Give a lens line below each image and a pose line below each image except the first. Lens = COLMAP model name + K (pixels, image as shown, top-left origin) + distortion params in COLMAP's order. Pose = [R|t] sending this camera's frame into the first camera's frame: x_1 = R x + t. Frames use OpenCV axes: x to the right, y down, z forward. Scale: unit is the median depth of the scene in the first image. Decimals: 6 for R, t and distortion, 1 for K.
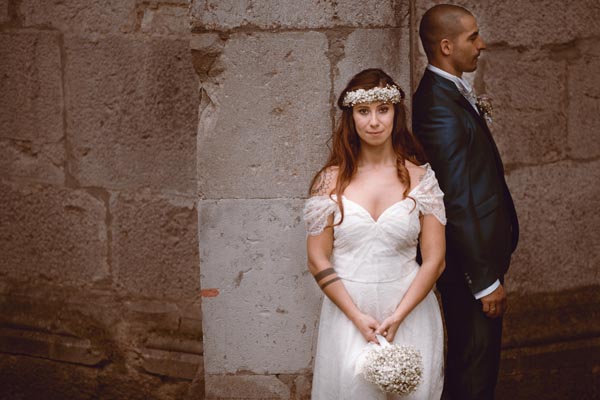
lens RADIAL K [[1474.9, 0, 301.8], [0, 1474.9, 195.7], [0, 0, 1]] dist [0.102685, 0.000000]
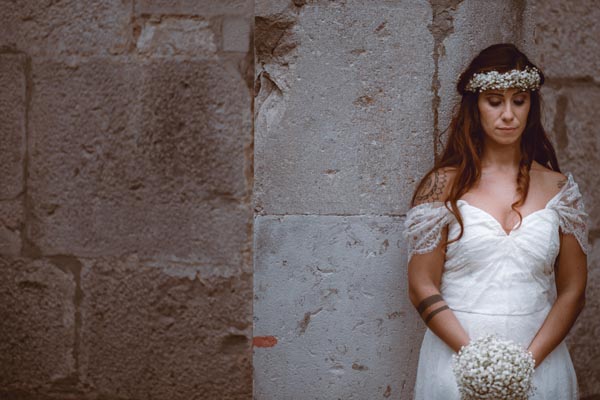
lens RADIAL K [[1681.5, 0, 327.3], [0, 1681.5, 185.6], [0, 0, 1]] dist [0.102100, 0.000000]
pose [[0.992909, 0.027808, 0.115579, -0.110781], [-0.008718, 0.986670, -0.162500, 0.105916], [-0.118557, 0.160340, 0.979916, 0.117656]]
